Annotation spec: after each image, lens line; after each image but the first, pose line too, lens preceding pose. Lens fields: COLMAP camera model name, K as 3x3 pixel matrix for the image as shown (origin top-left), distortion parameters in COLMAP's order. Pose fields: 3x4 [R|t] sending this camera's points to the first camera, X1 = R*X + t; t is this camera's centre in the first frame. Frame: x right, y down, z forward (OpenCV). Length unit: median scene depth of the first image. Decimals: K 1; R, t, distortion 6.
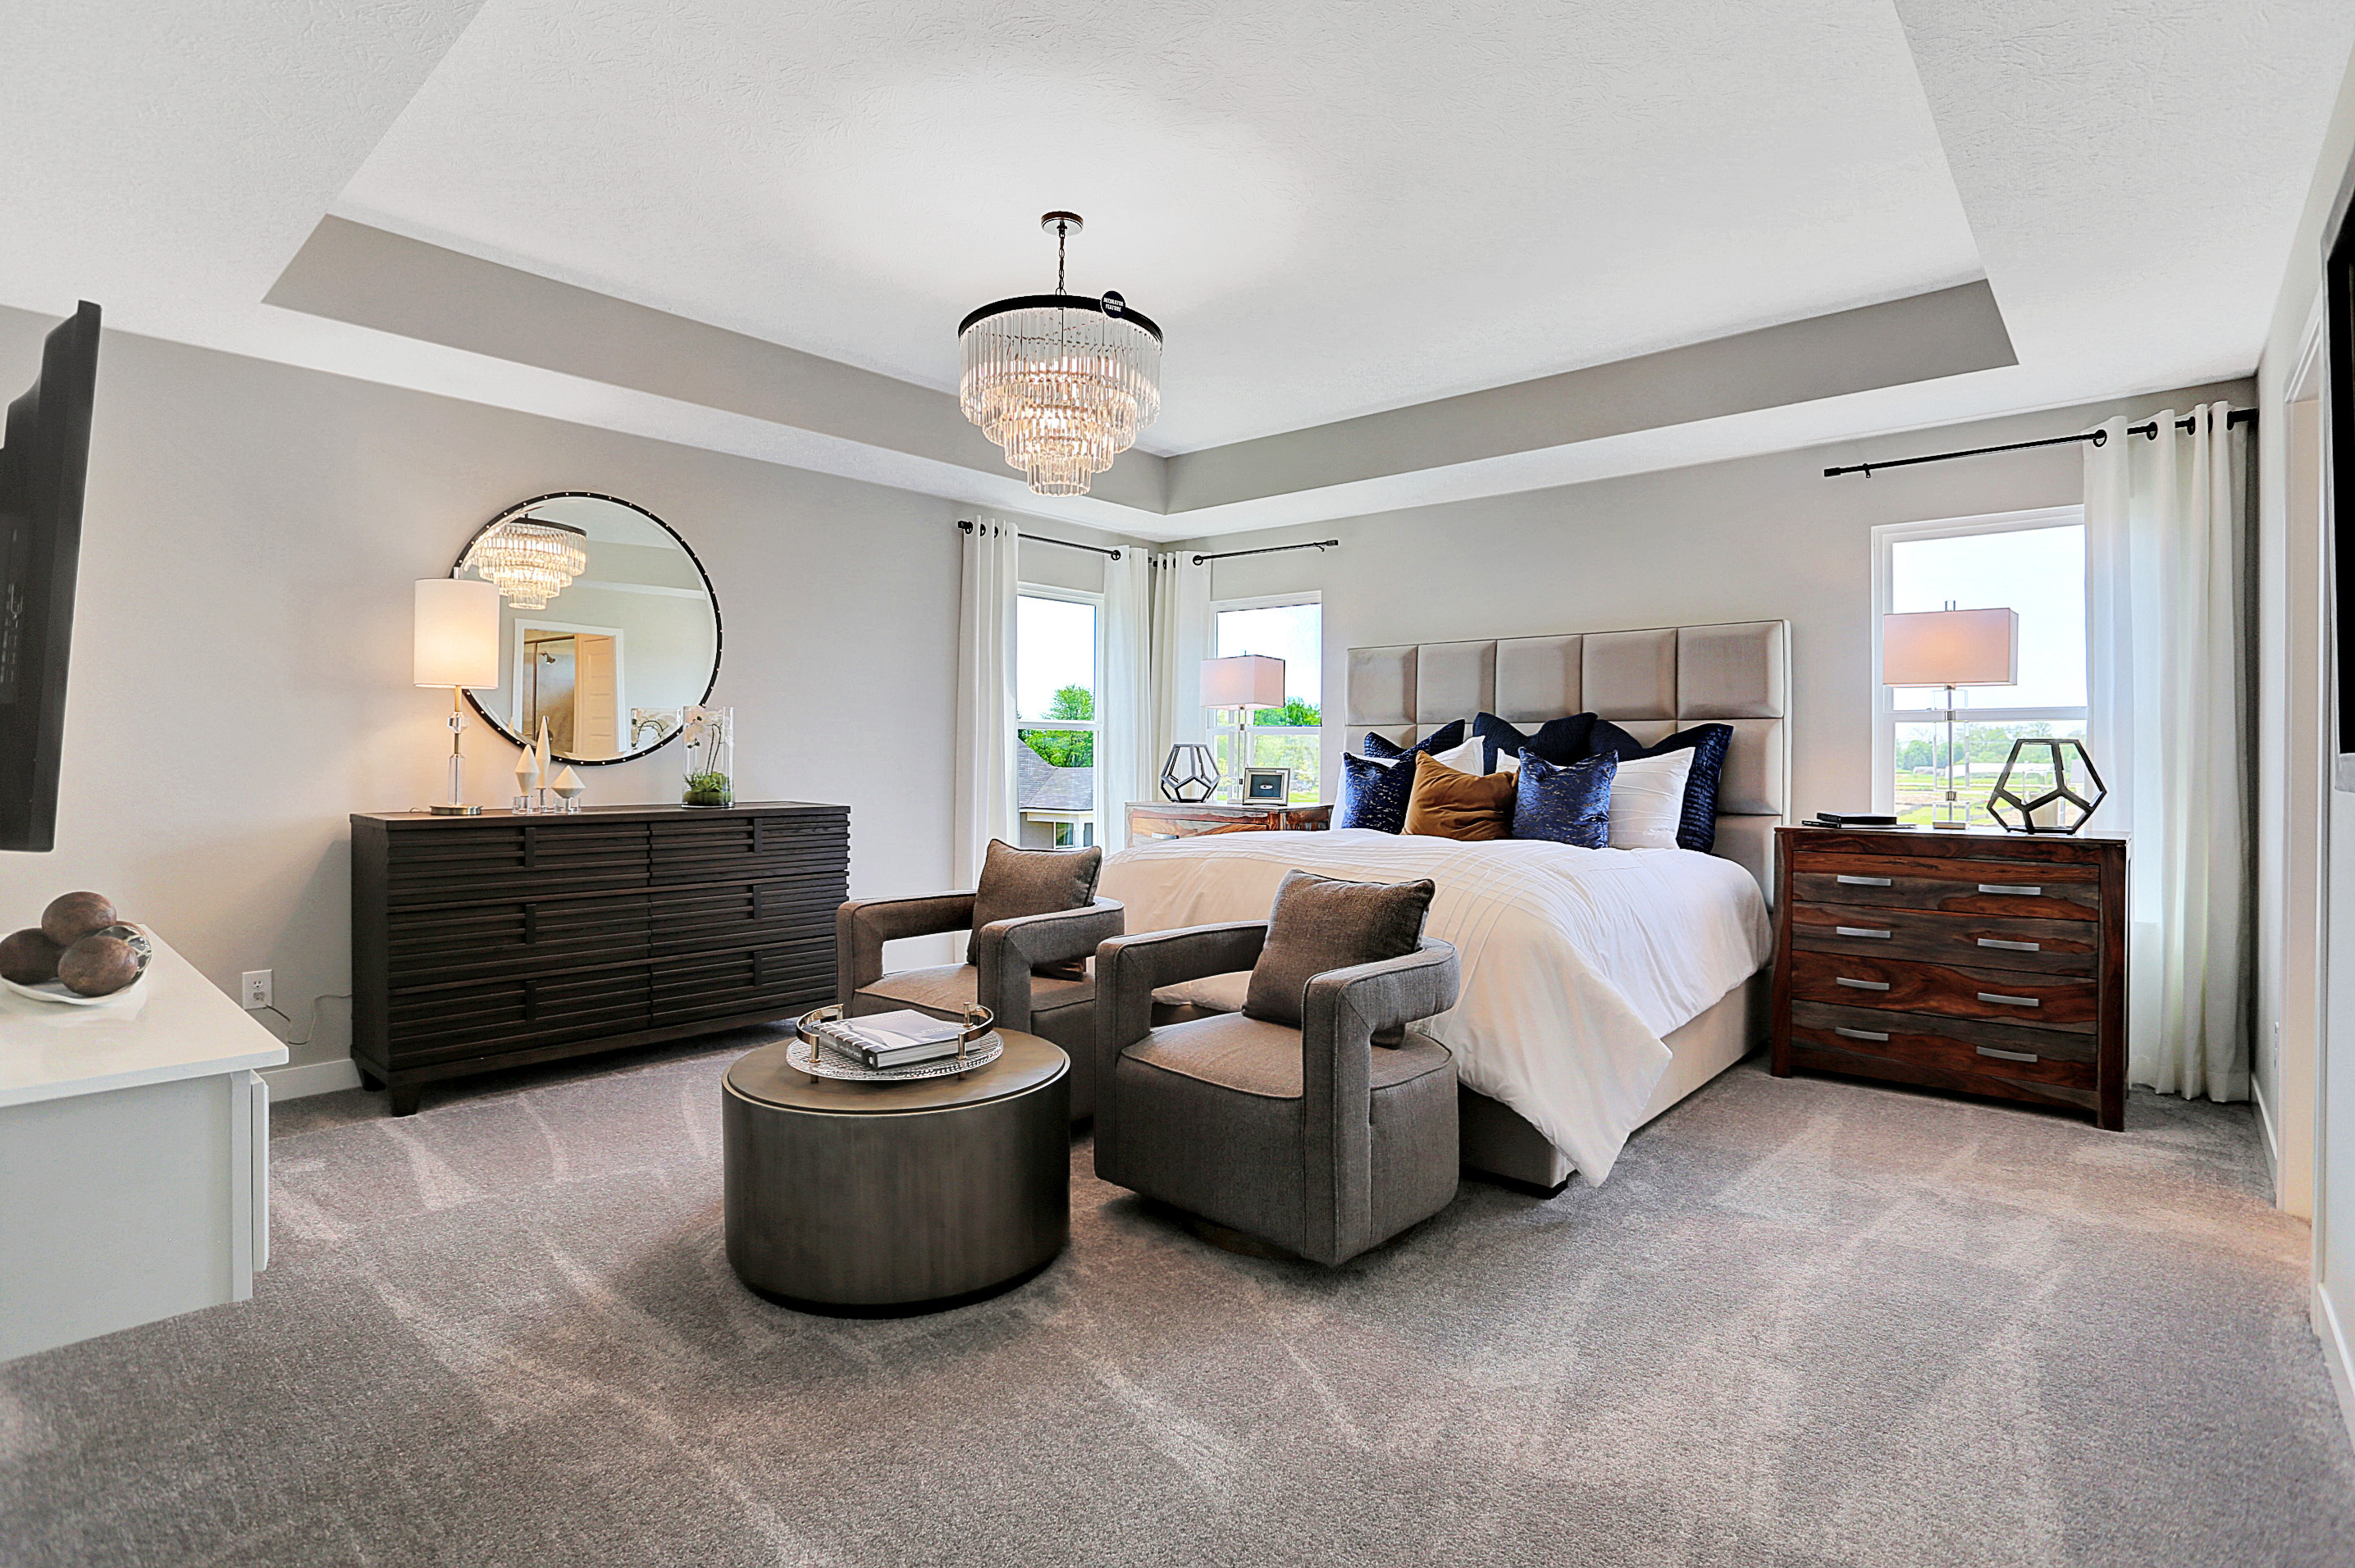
lens RADIAL K [[1139.5, 0, 1178.6], [0, 1139.5, 771.1], [0, 0, 1]] dist [-0.049113, 0.015908]
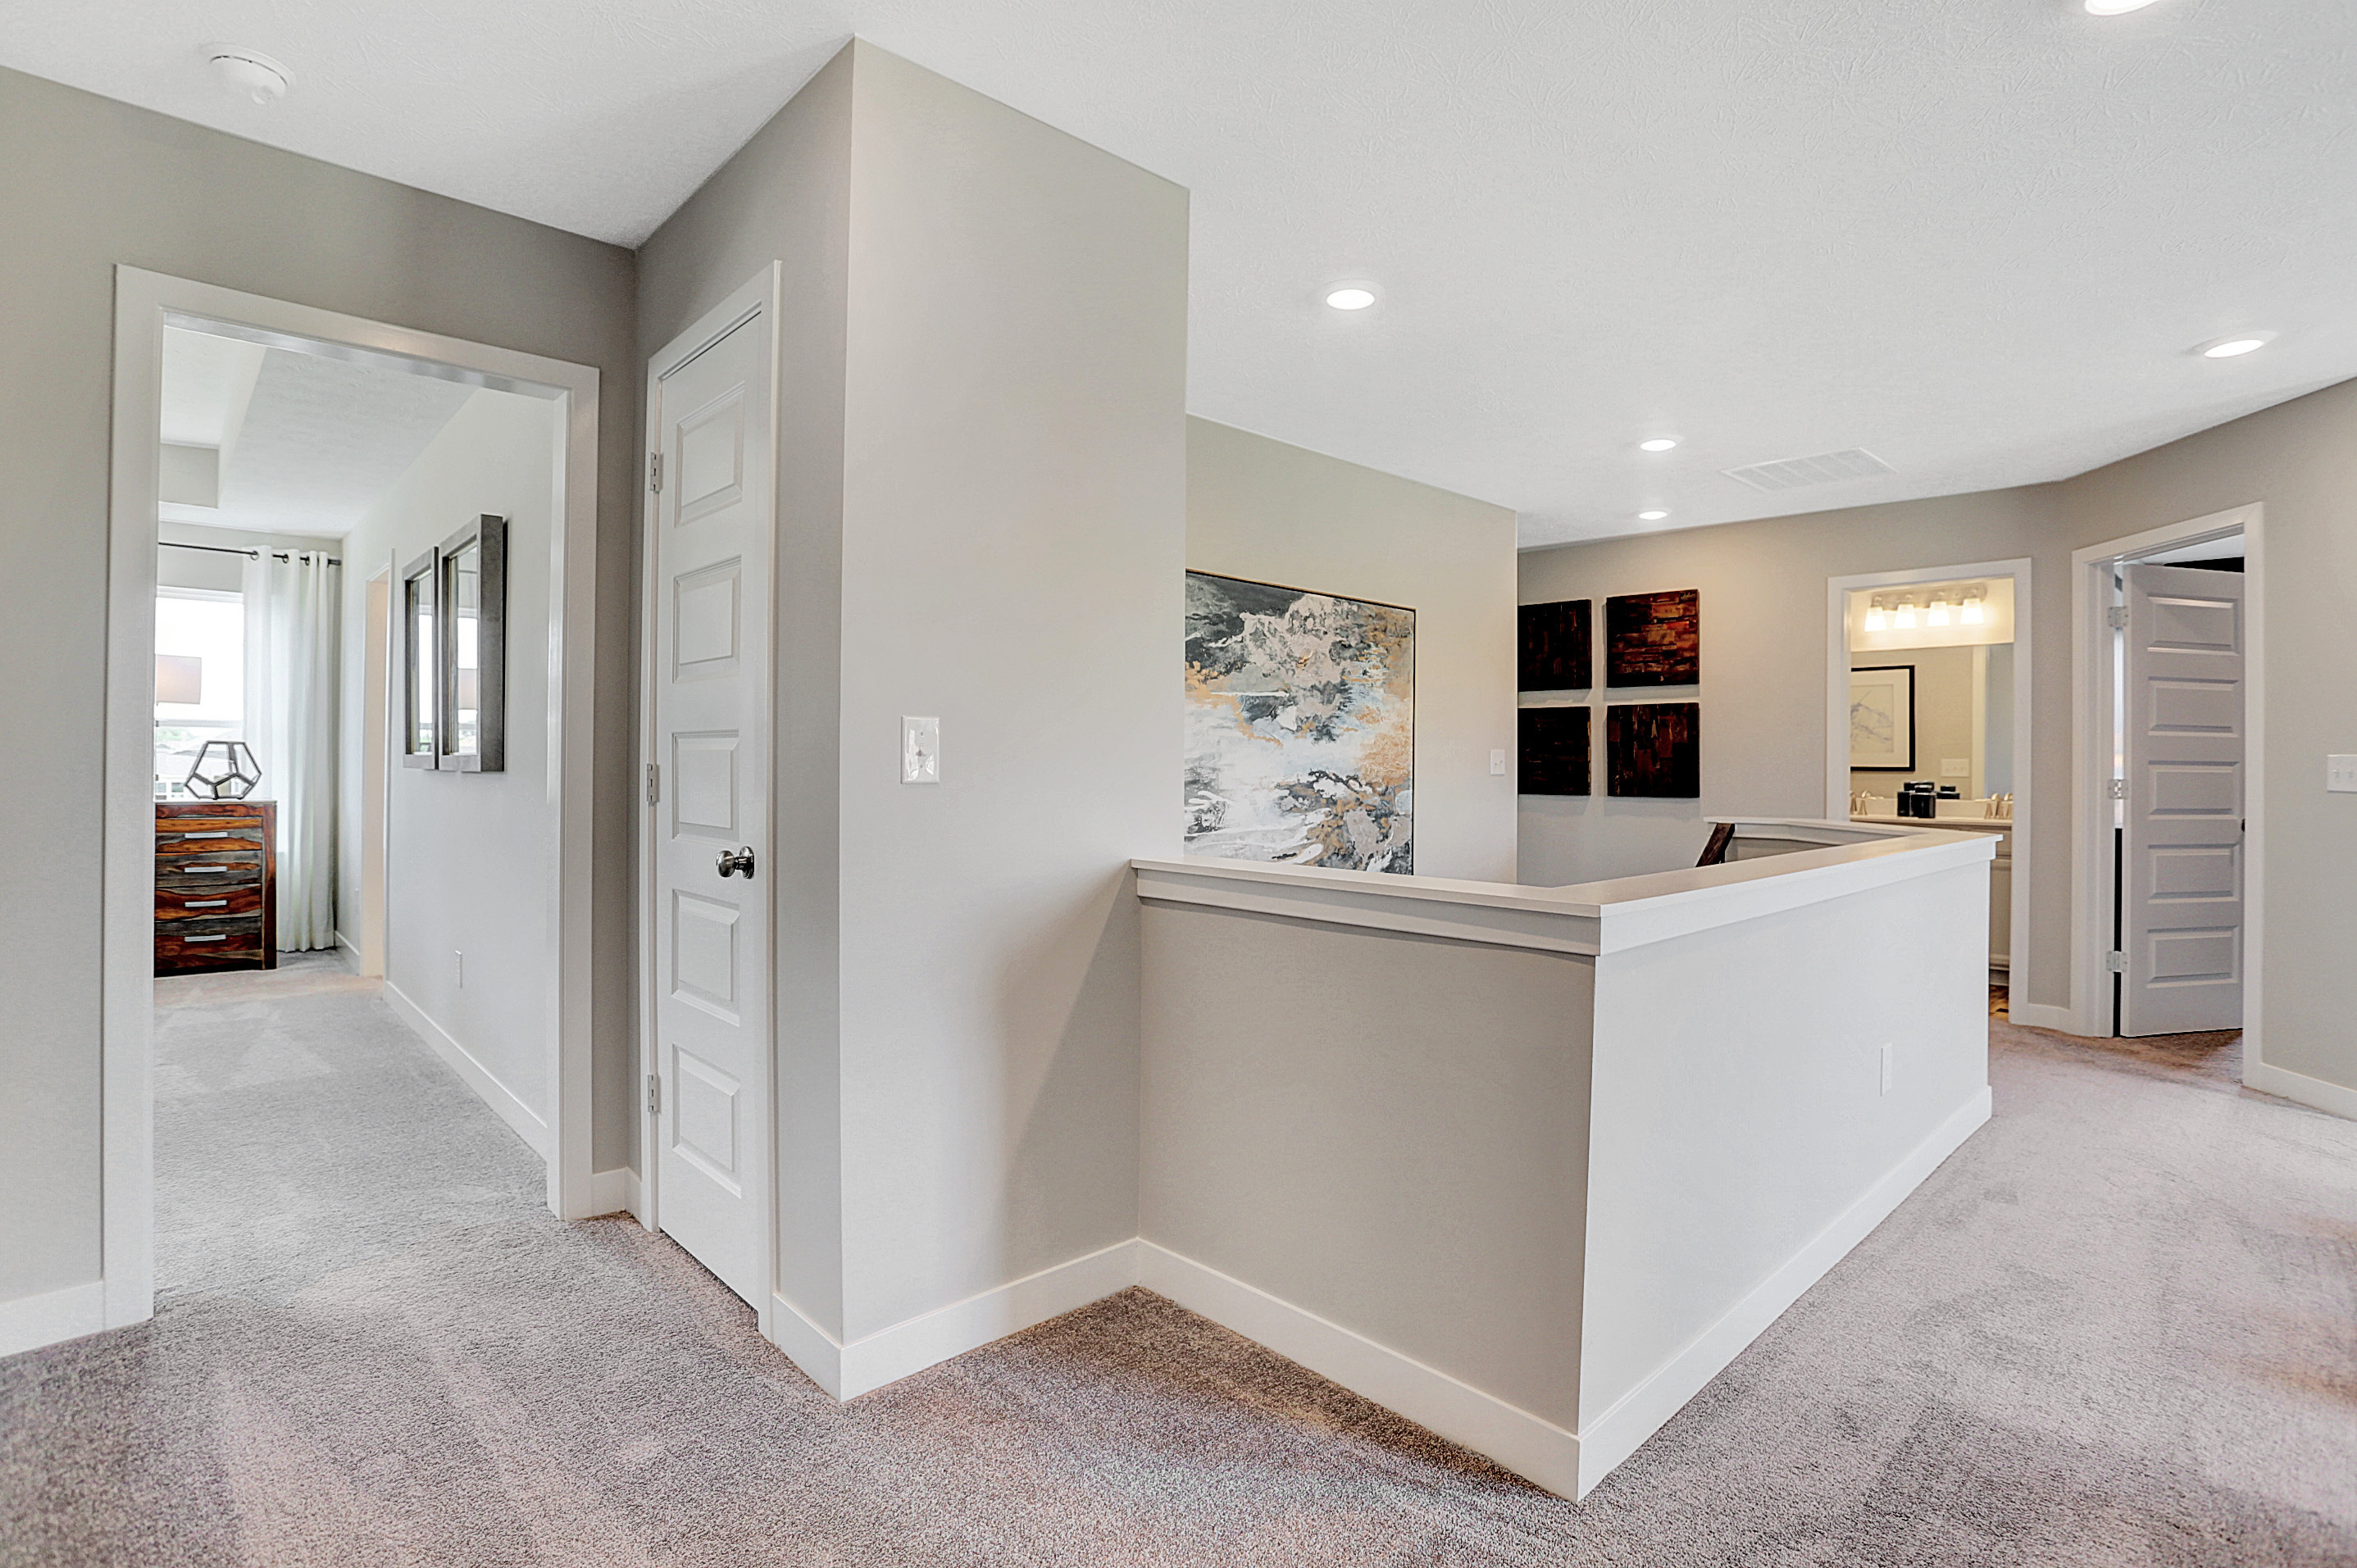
lens RADIAL K [[1140.5, 0, 1182.2], [0, 1140.5, 762.0], [0, 0, 1]] dist [-0.049113, 0.015908]
pose [[0.108546, -0.006461, 0.994070, -0.677922], [-0.009349, 0.999928, 0.007520, -0.024295], [-0.994047, -0.010110, 0.108478, -0.563029]]
